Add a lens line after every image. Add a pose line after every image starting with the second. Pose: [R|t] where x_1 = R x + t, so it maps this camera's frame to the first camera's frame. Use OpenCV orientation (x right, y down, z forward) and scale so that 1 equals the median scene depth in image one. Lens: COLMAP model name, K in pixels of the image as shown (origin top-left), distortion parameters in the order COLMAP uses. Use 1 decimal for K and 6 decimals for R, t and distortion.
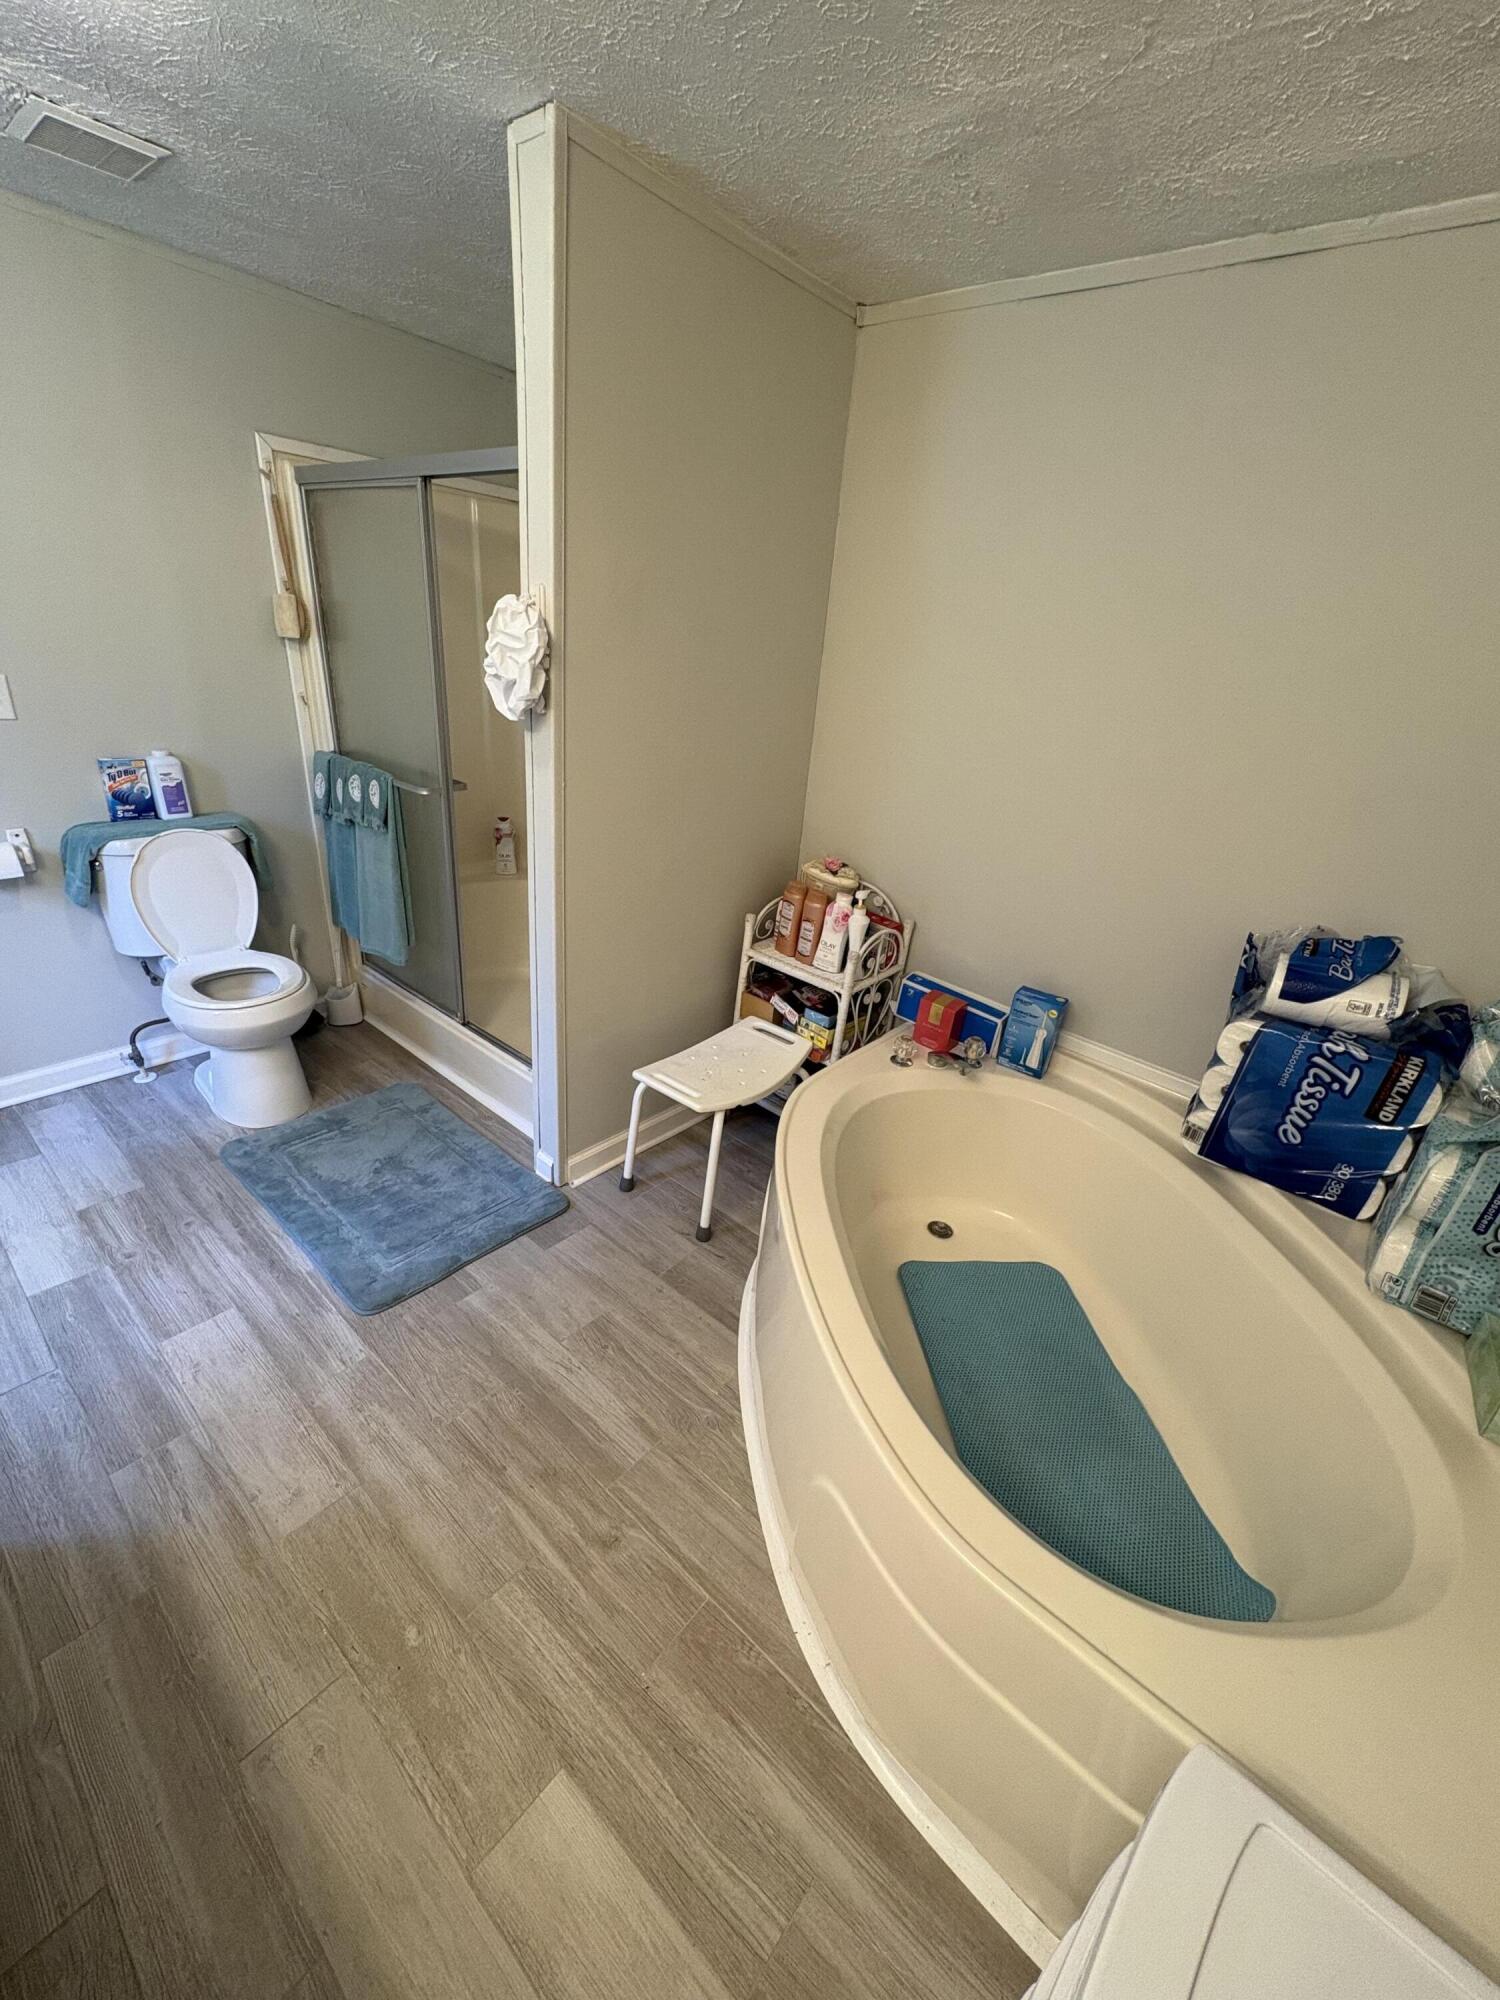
lens RADIAL K [[796.7, 0, 752.9], [0, 796.7, 999.1], [0, 0, 1]] dist [-0.000841, 0.000526]
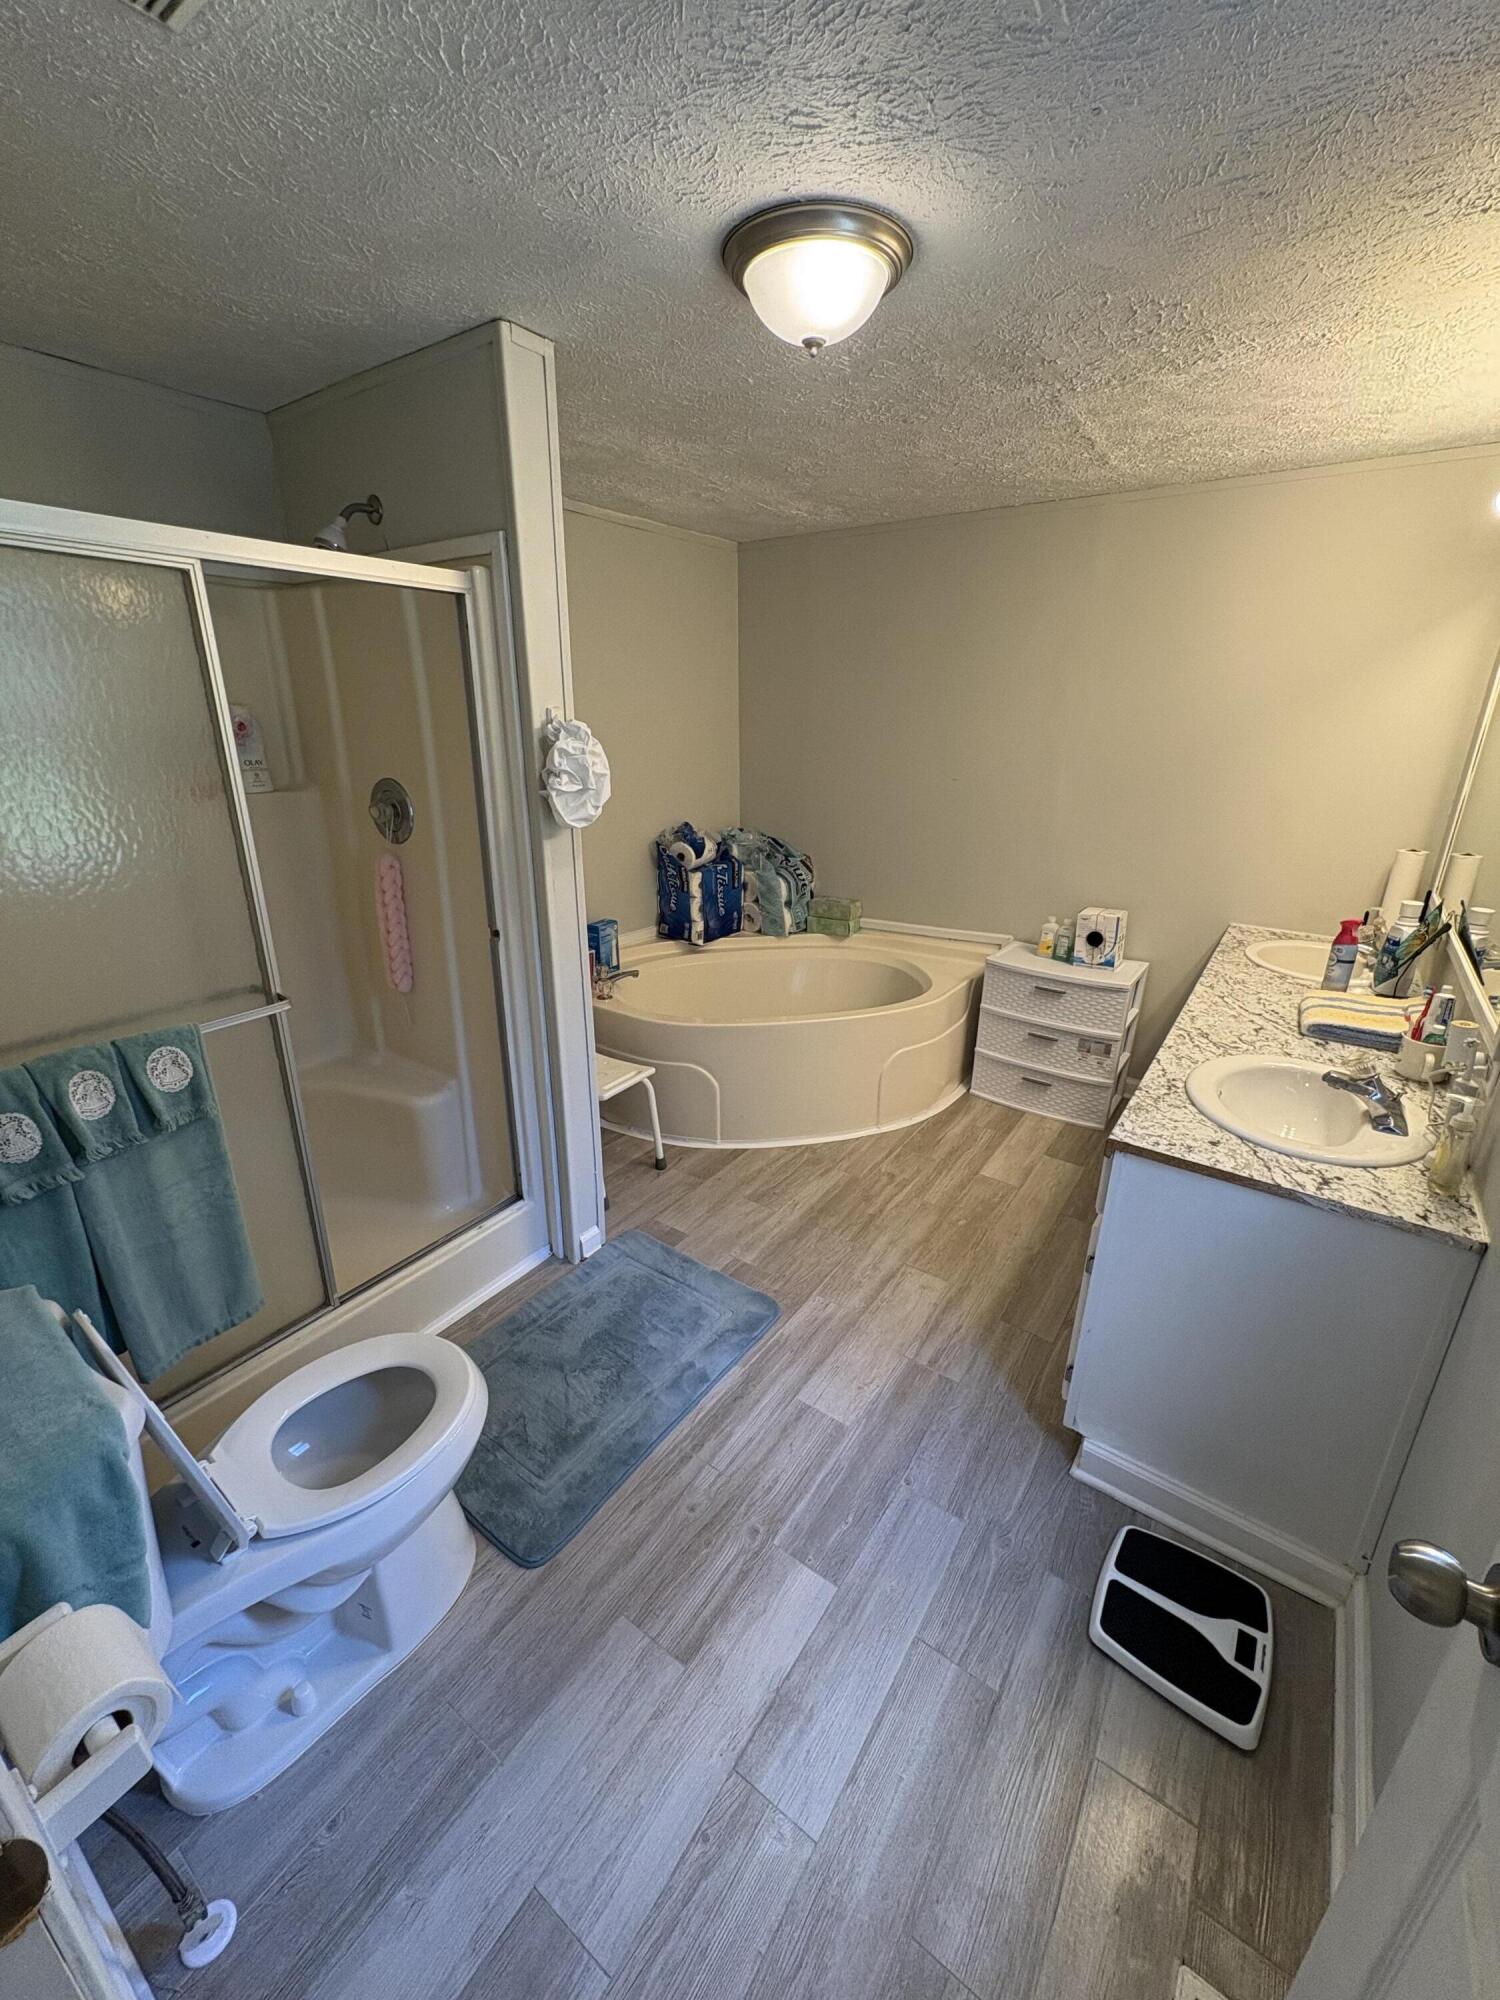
lens RADIAL K [[796.7, 0, 752.9], [0, 796.7, 999.1], [0, 0, 1]] dist [-0.000841, 0.000526]
pose [[-0.087914, -0.422088, 0.902282, -1.519748], [0.401925, 0.813753, 0.419836, -0.556603], [-0.911443, 0.399559, 0.098107, 0.820315]]
